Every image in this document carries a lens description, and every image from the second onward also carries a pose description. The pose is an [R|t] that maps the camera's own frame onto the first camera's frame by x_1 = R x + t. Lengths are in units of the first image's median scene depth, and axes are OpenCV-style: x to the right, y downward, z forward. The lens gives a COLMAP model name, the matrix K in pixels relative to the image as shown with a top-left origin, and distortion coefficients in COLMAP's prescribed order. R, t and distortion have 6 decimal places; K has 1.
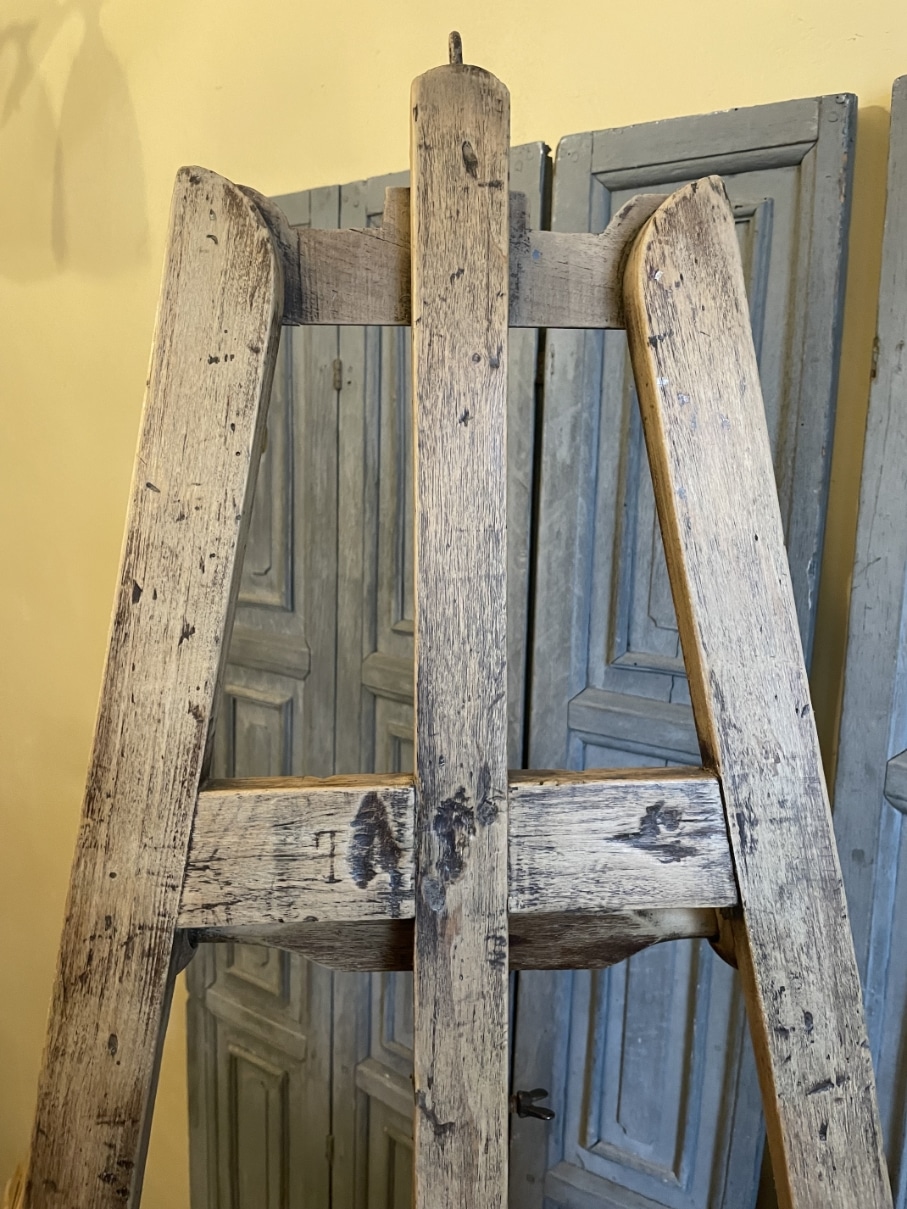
lens RADIAL K [[933.2, 0, 453.5], [0, 933.2, 604.5], [0, 0, 1]] dist [0.088422, -0.139852]
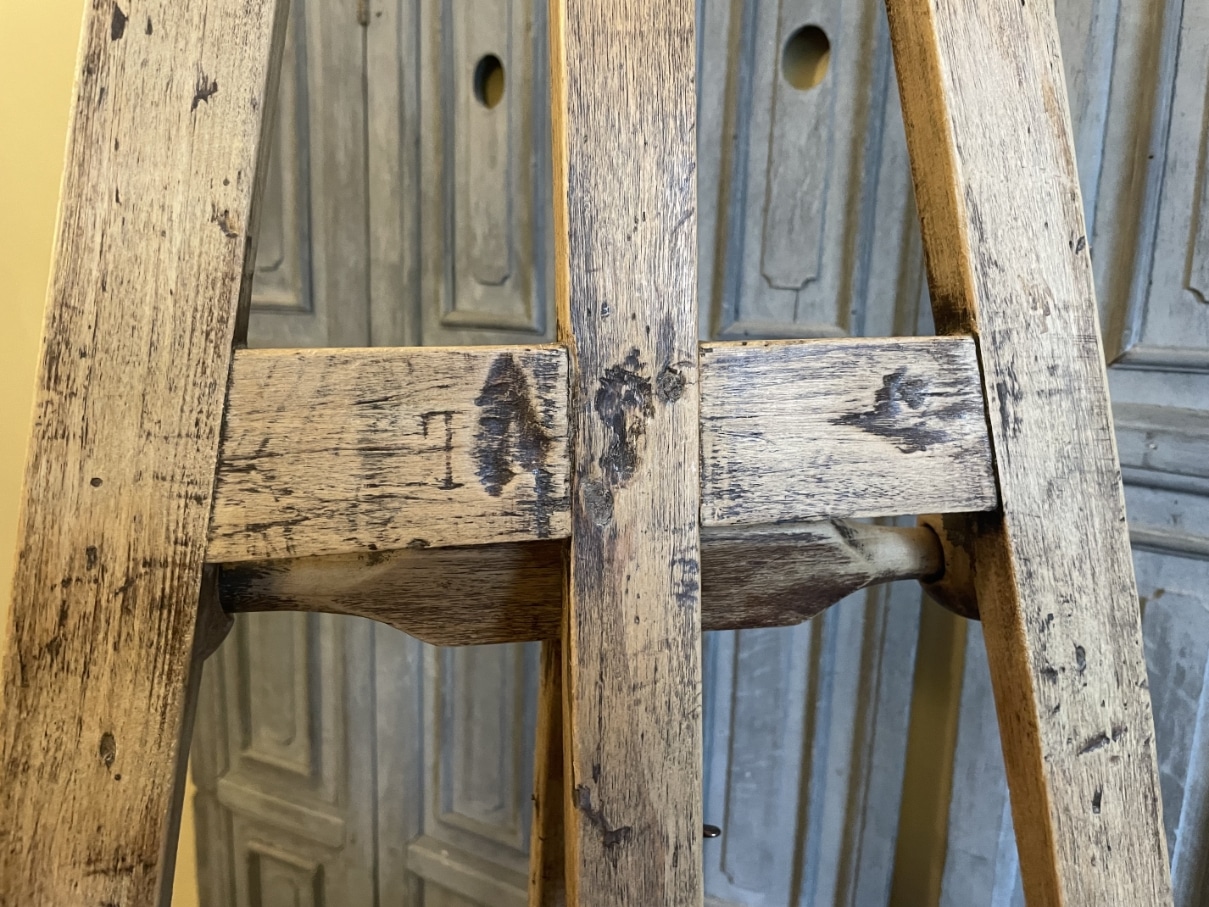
lens RADIAL K [[947.4, 0, 607.7], [0, 947.4, 440.7], [0, 0, 1]] dist [0.088242, -0.148731]
pose [[0.987373, -0.026063, 0.156252, -0.120630], [0.021197, 0.999239, 0.032728, 0.238593], [-0.156987, -0.029003, 0.987175, 0.310205]]
